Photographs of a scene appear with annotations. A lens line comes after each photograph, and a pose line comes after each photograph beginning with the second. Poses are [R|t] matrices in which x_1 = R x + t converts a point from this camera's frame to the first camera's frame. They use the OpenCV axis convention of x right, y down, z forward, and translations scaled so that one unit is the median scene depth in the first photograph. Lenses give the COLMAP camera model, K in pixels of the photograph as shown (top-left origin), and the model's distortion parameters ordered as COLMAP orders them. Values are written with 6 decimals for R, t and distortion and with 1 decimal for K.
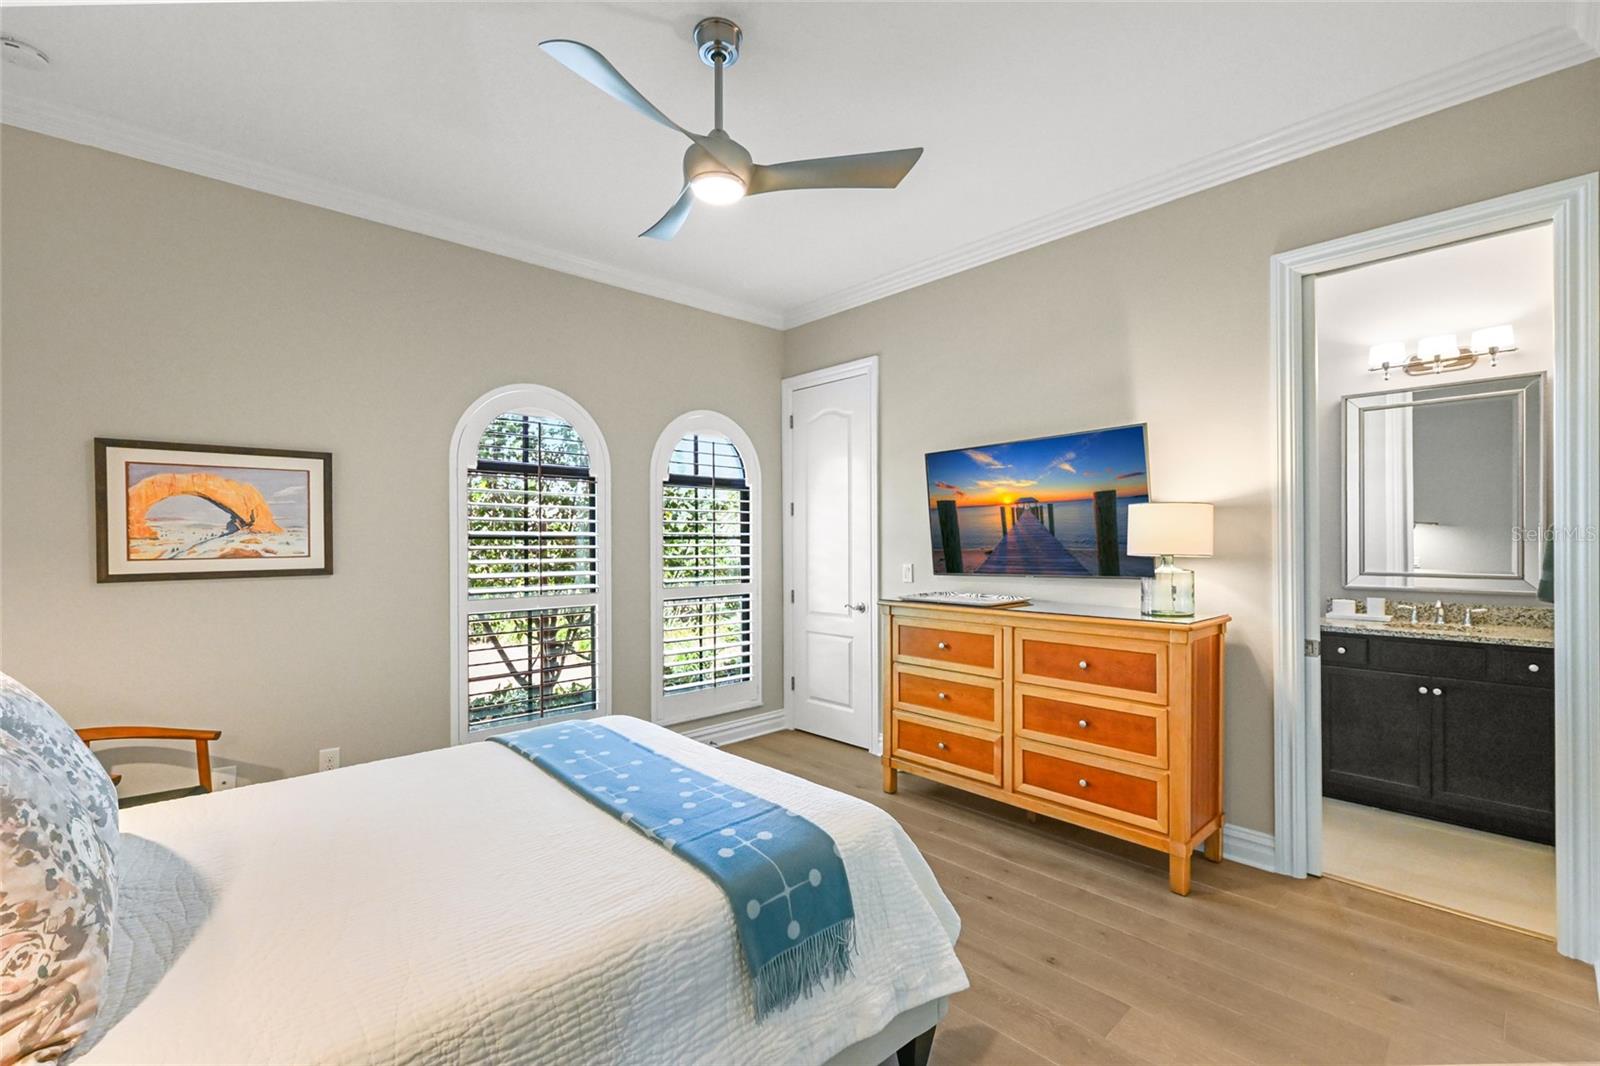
lens RADIAL K [[688.5, 0, 800.0], [0, 688.5, 533.0], [0, 0, 1]] dist [0.000441, 0.000019]
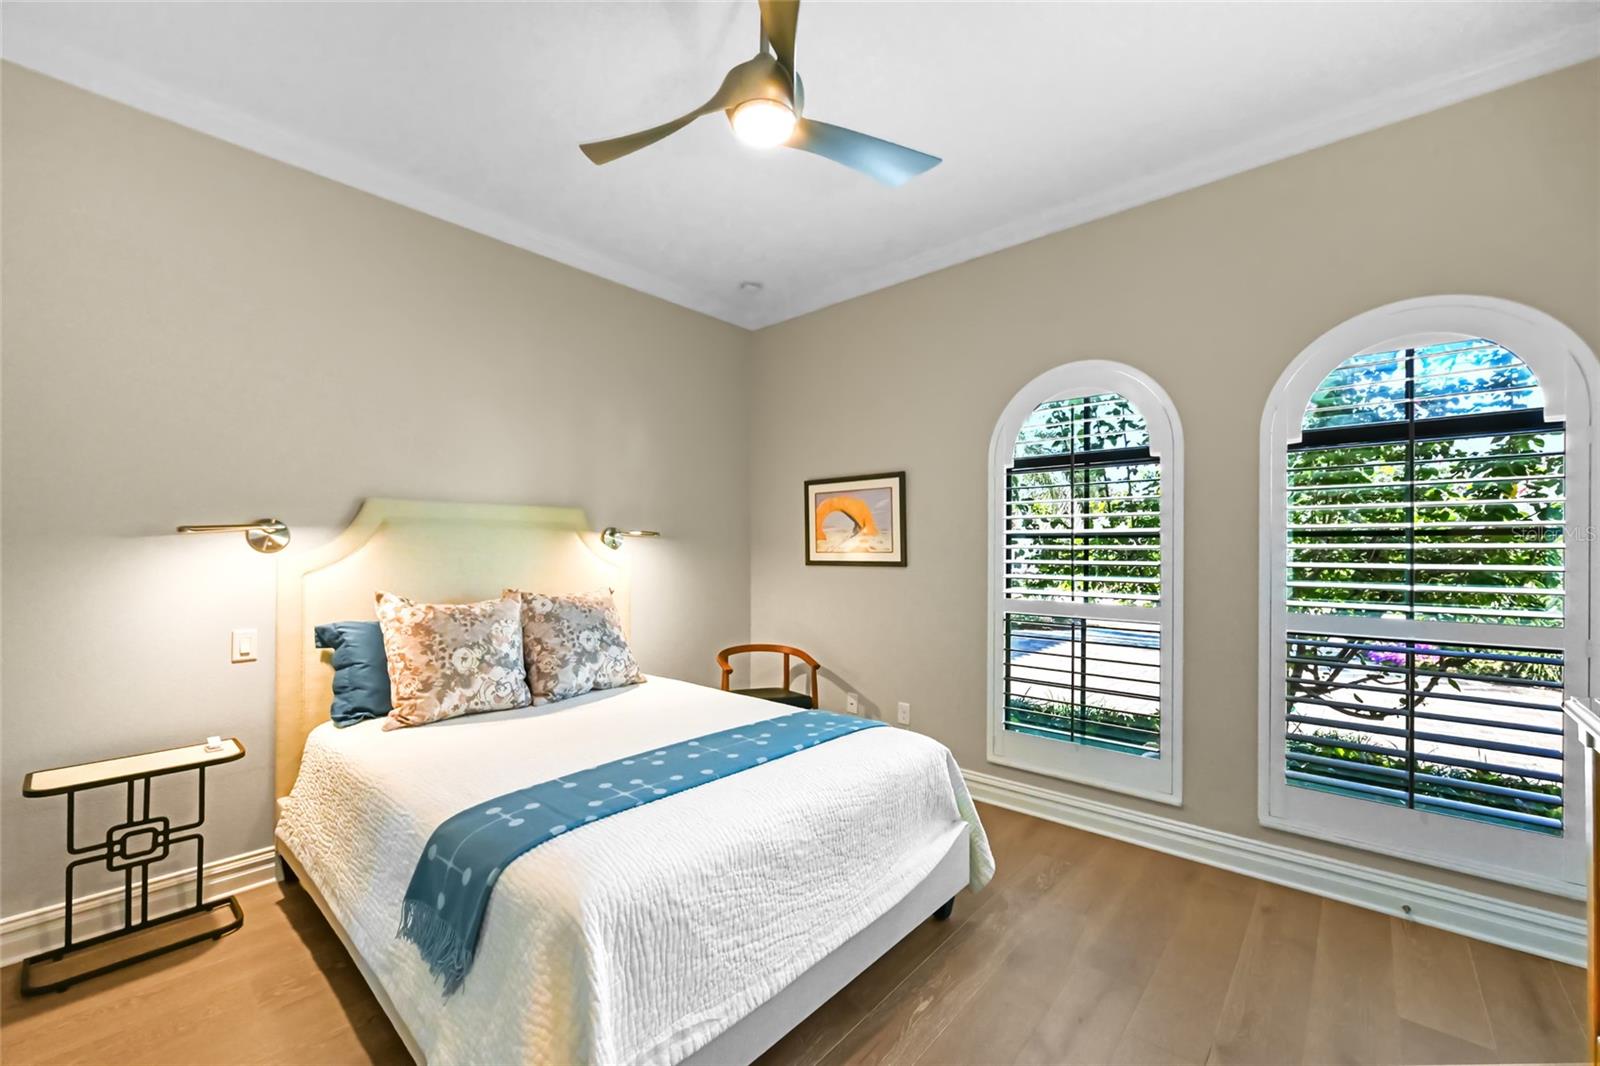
lens RADIAL K [[646.5, 0, 800.3], [0, 646.5, 549.0], [0, 0, 1]] dist [-0.000738, -0.000173]
pose [[0.097165, 0.007608, -0.995239, 0.553677], [0.009206, 0.999921, 0.008543, 0.017601], [0.995226, -0.009993, 0.097087, 0.782048]]
